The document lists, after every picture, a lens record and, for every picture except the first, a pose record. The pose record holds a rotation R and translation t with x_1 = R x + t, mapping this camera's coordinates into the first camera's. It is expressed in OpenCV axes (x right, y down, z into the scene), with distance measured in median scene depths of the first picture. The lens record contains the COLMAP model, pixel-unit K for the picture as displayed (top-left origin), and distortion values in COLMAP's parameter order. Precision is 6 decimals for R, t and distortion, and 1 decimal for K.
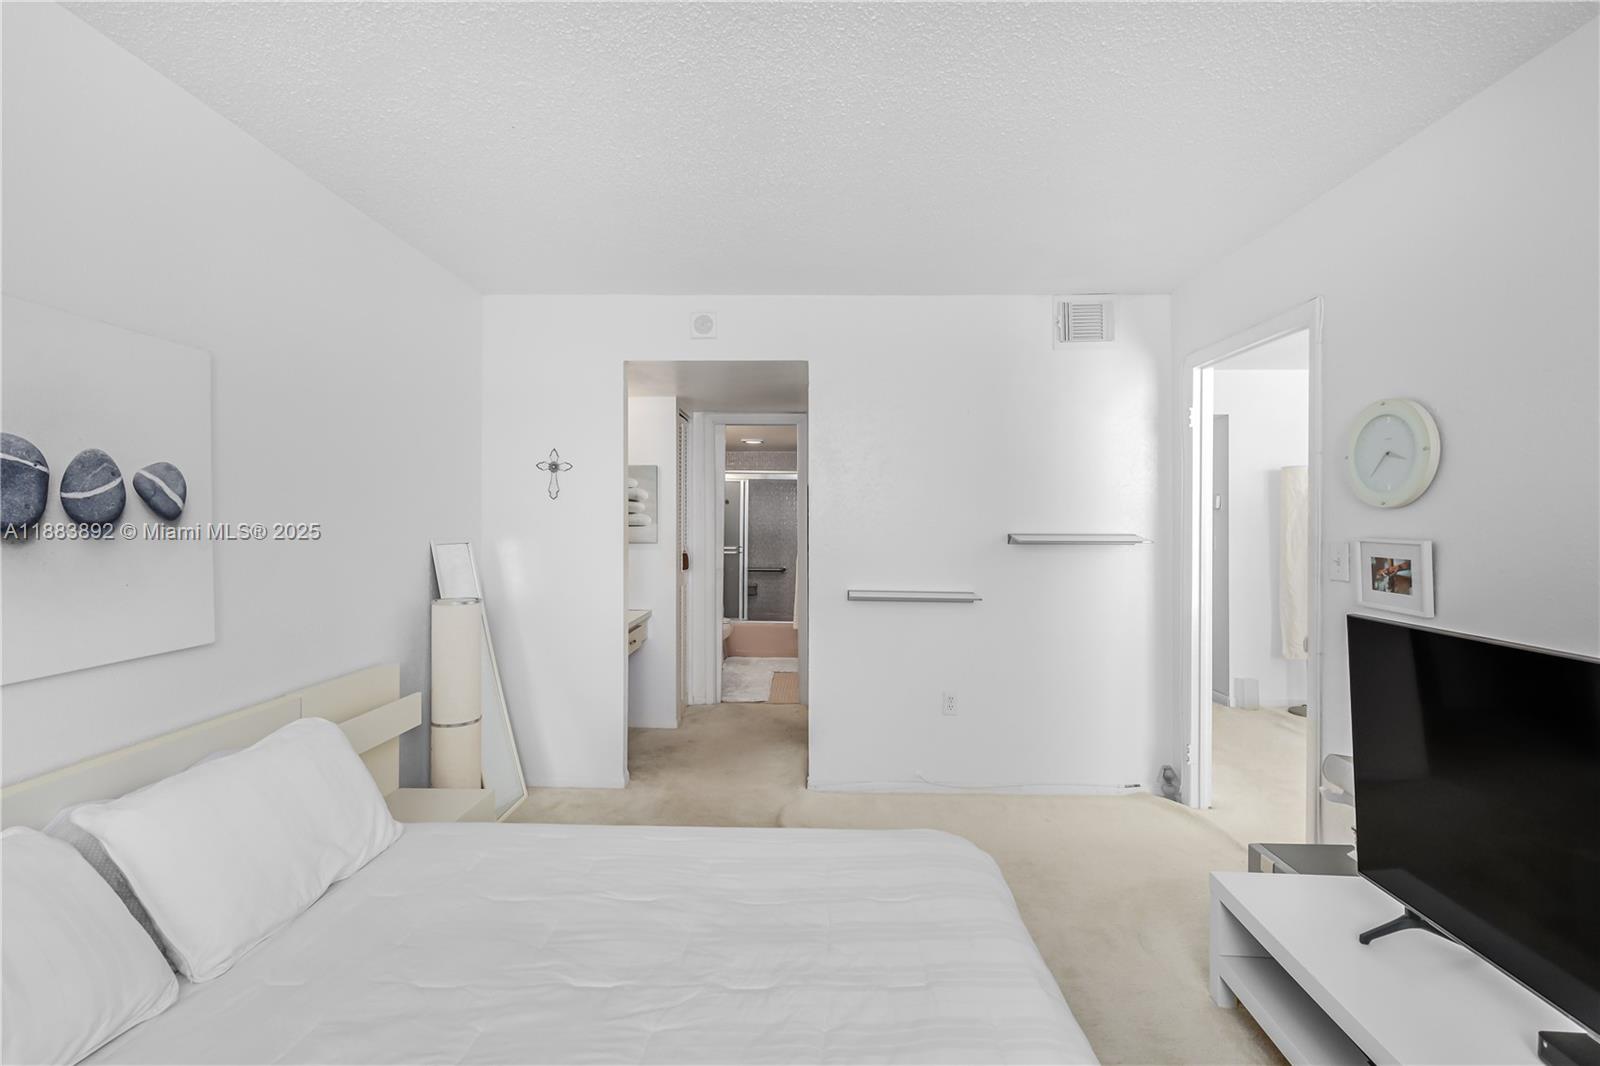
lens RADIAL K [[706.5, 0, 798.4], [0, 706.5, 531.1], [0, 0, 1]] dist [0.021371, -0.000043]
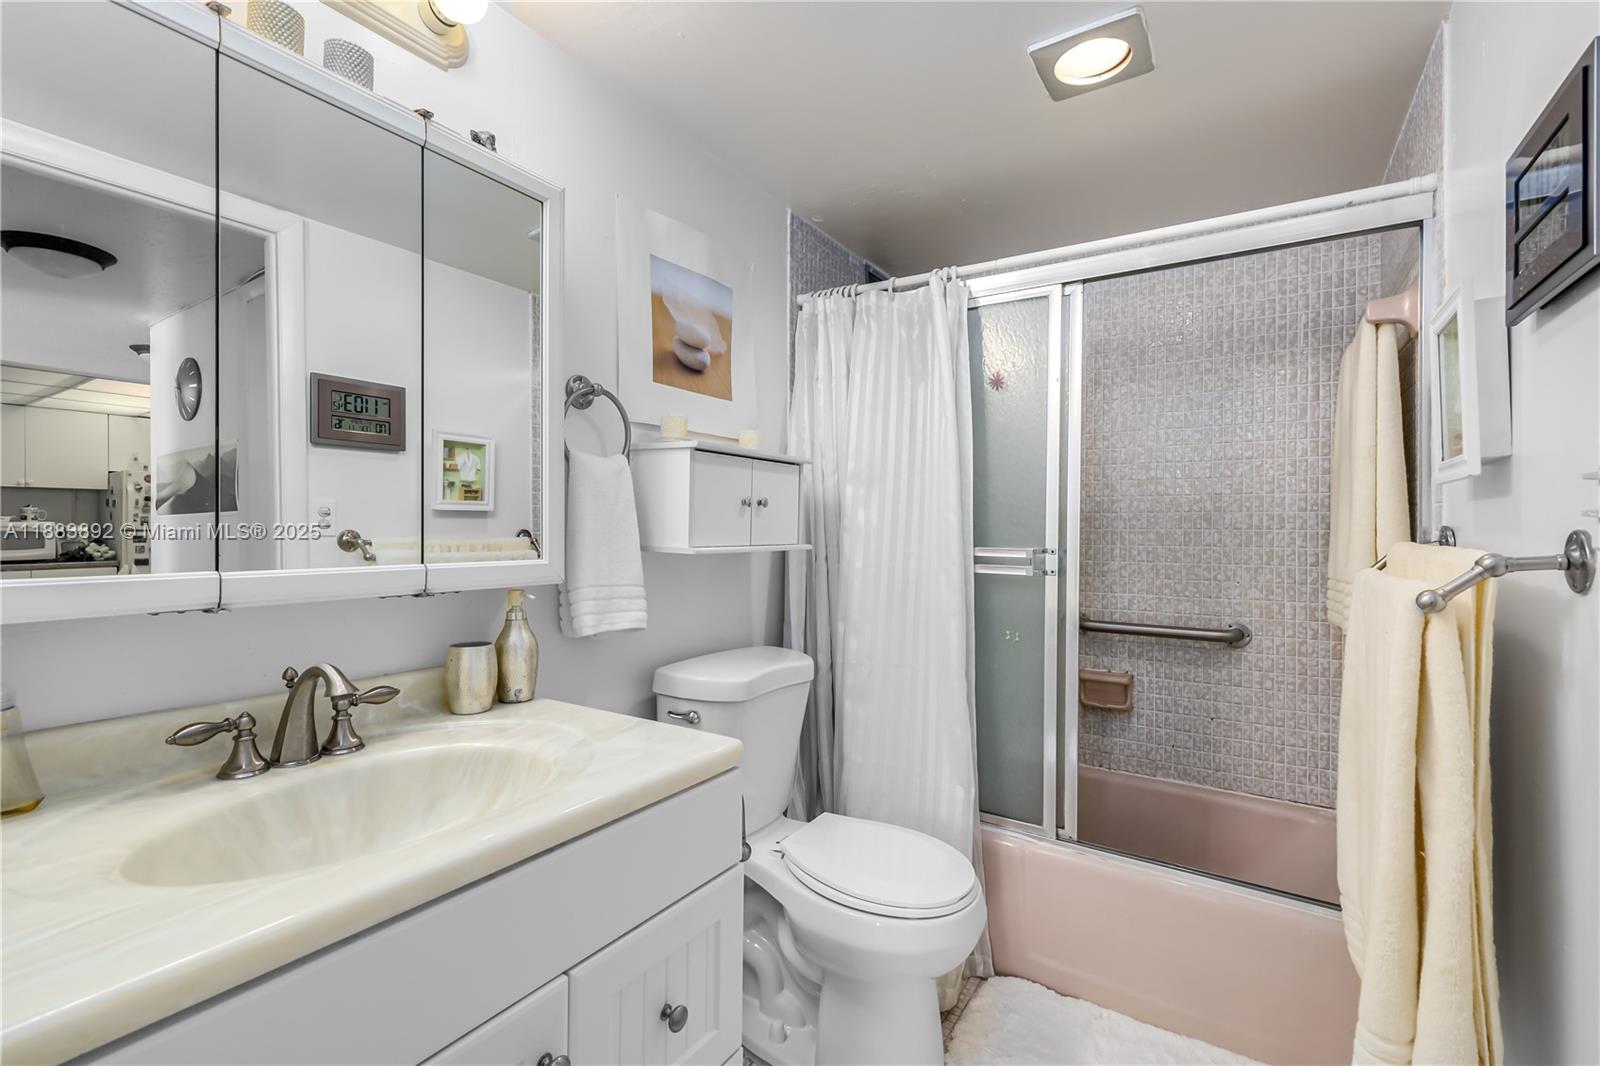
lens RADIAL K [[706.5, 0, 798.6], [0, 706.5, 537.0], [0, 0, 1]] dist [0.021371, -0.000043]
pose [[0.860806, 0.005009, -0.508909, -0.028294], [-0.002097, 0.999978, 0.006296, 0.016480], [0.508929, -0.004353, 0.860797, 0.737116]]
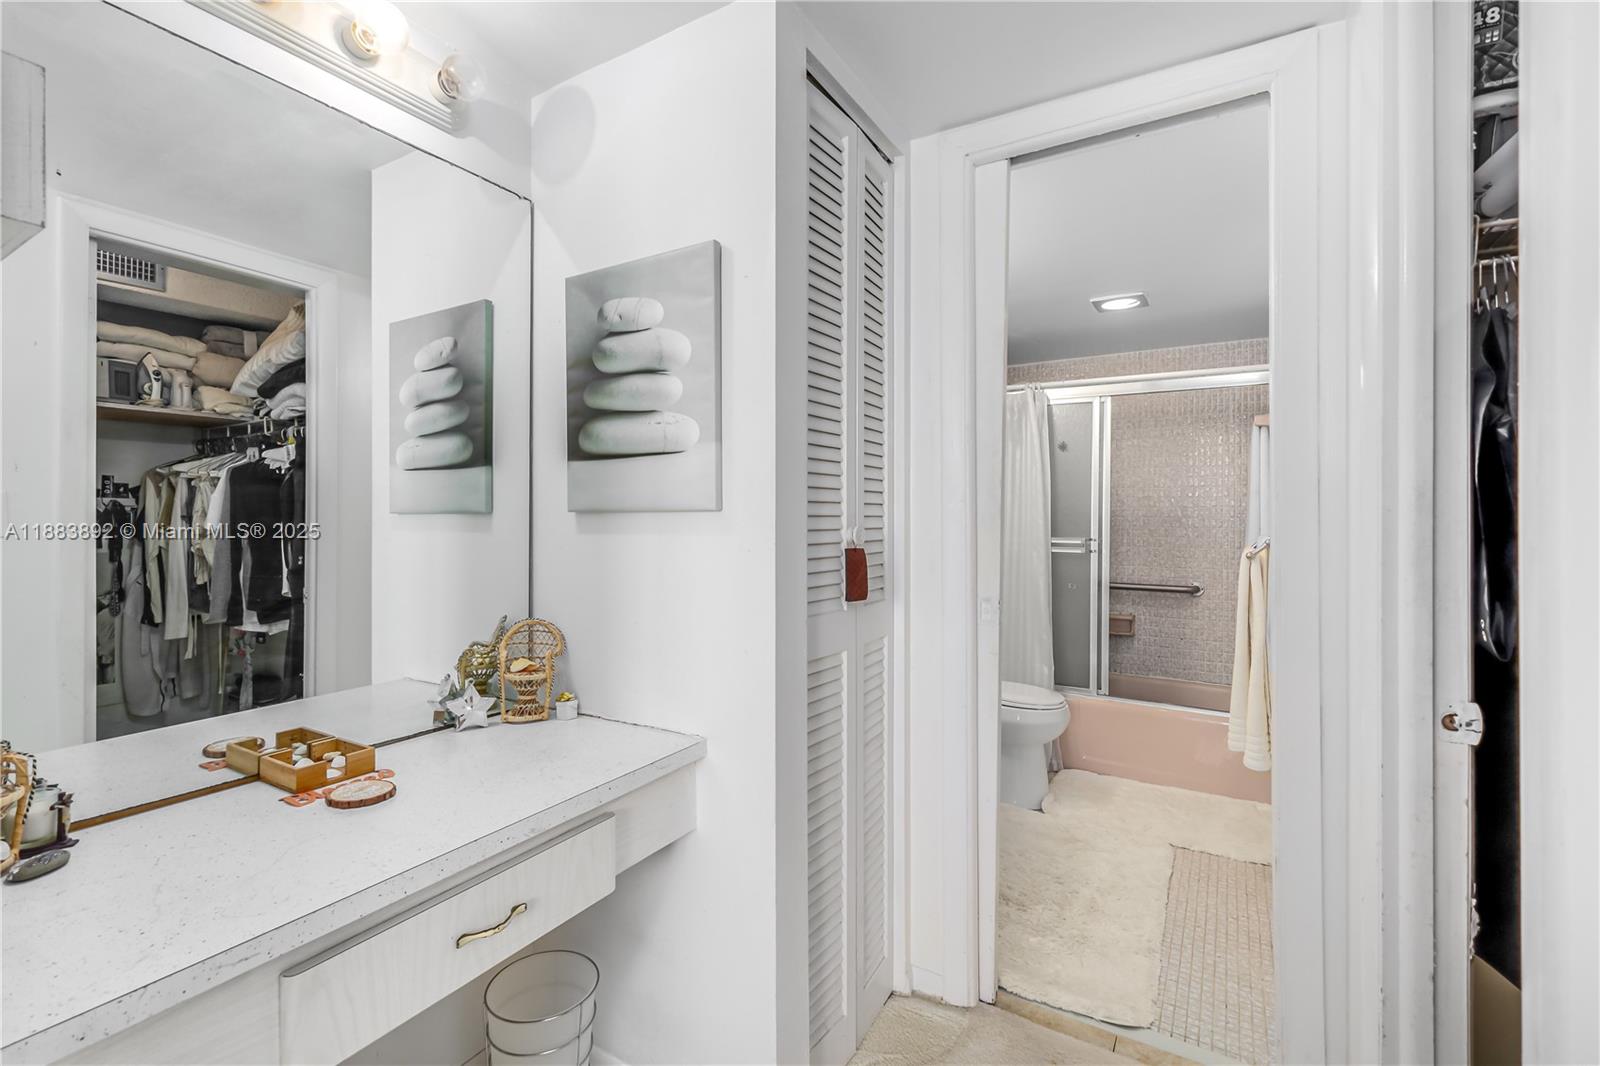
lens RADIAL K [[706.5, 0, 797.7], [0, 706.5, 527.5], [0, 0, 1]] dist [0.021371, -0.000043]
pose [[0.870374, 0.003712, -0.492377, -0.018869], [-0.003423, 0.999993, 0.001488, 0.014656], [0.492379, 0.000390, 0.870381, 0.486738]]
